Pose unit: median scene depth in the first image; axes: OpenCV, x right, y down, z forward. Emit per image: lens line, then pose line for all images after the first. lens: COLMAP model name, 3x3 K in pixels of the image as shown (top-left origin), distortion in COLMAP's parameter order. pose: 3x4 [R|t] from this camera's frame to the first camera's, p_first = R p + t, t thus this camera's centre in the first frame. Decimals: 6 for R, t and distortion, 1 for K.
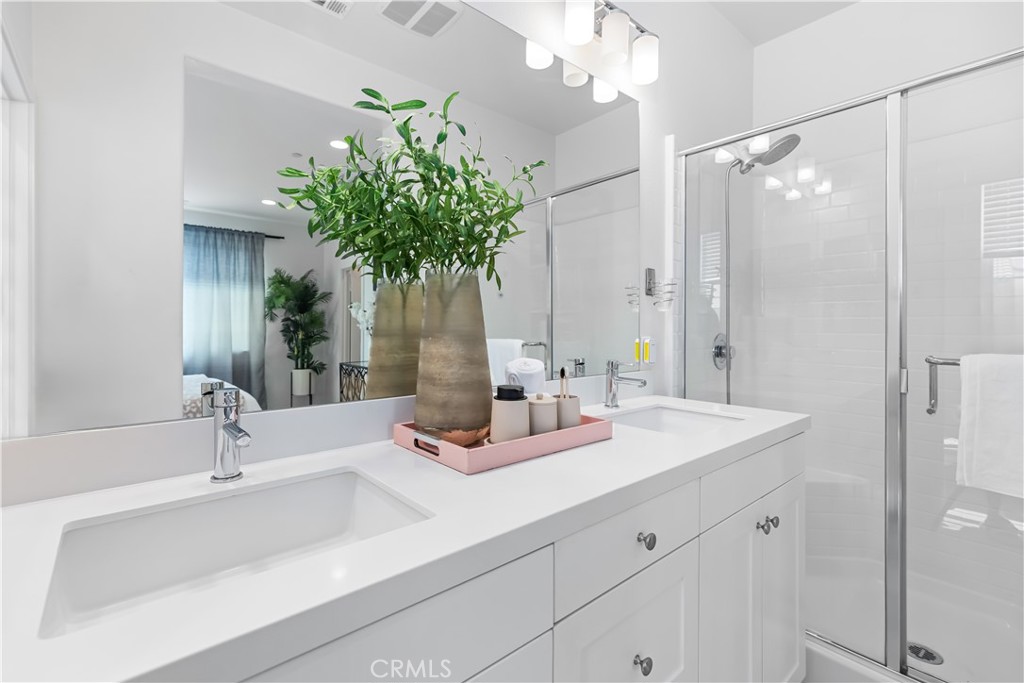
lens RADIAL K [[455.3, 0, 516.4], [0, 455.3, 332.0], [0, 0, 1]] dist [0.001987, 0.001265]
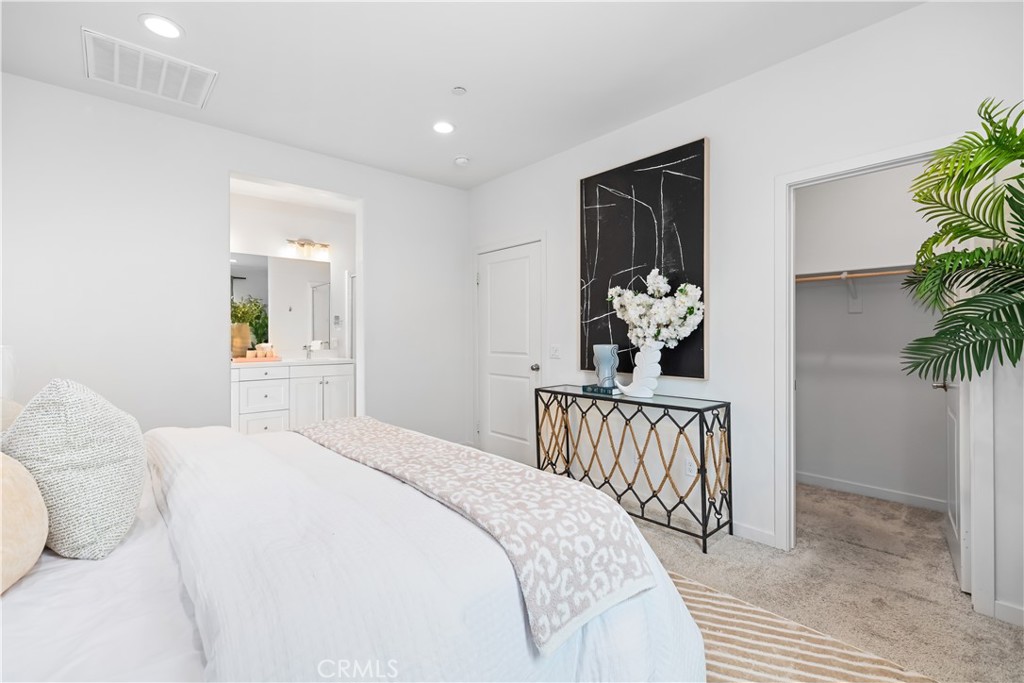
lens RADIAL K [[455.3, 0, 505.9], [0, 455.3, 333.9], [0, 0, 1]] dist [0.001987, 0.001265]
pose [[0.999919, -0.002547, -0.012483, 0.443340], [0.002351, 0.999873, -0.015737, 0.009323], [0.012521, 0.015707, 0.999798, -0.609435]]
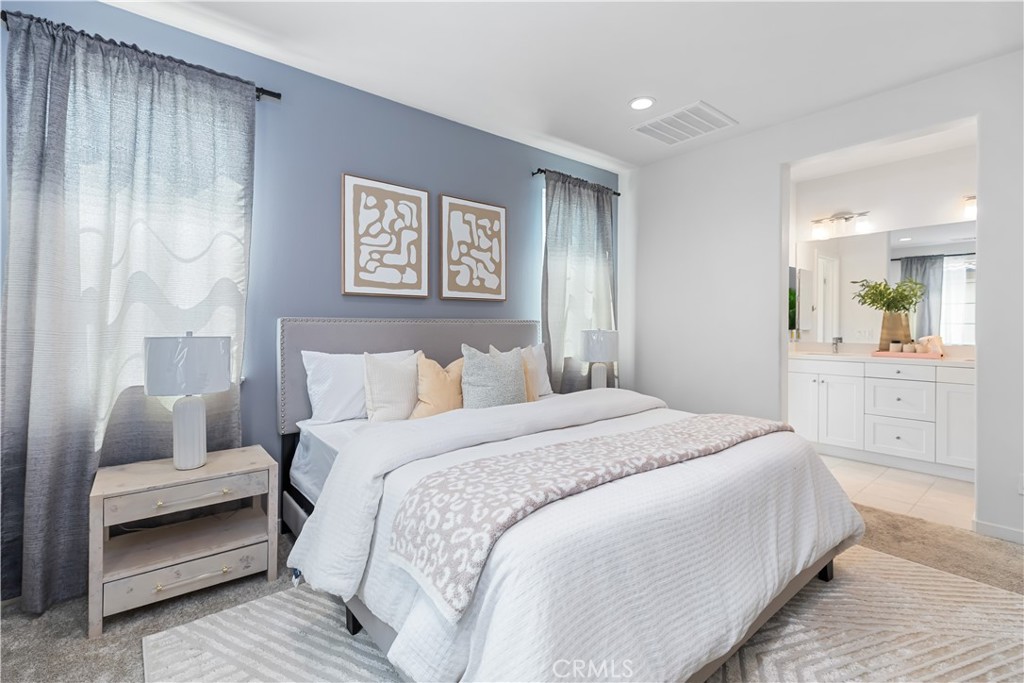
lens RADIAL K [[455.3, 0, 504.9], [0, 455.3, 333.3], [0, 0, 1]] dist [0.001987, 0.001265]
pose [[-0.048428, 0.006466, -0.998806, 0.683123], [-0.008114, 0.999944, 0.006867, 0.009429], [0.998794, 0.008437, -0.048372, -0.368563]]
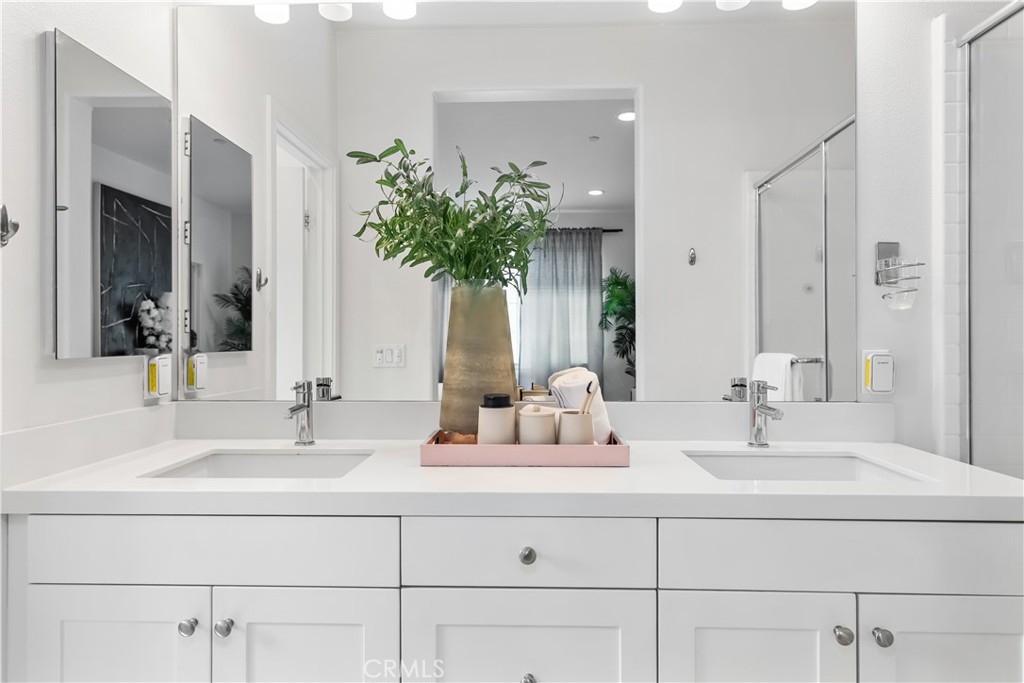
lens RADIAL K [[645.9, 0, 507.4], [0, 645.9, 337.0], [0, 0, 1]] dist [0.023111, -0.003746]
pose [[0.725302, -0.003082, -0.688424, 0.163527], [-0.004015, 0.999954, -0.008707, 0.000604], [0.688419, 0.009079, 0.725257, -0.004851]]
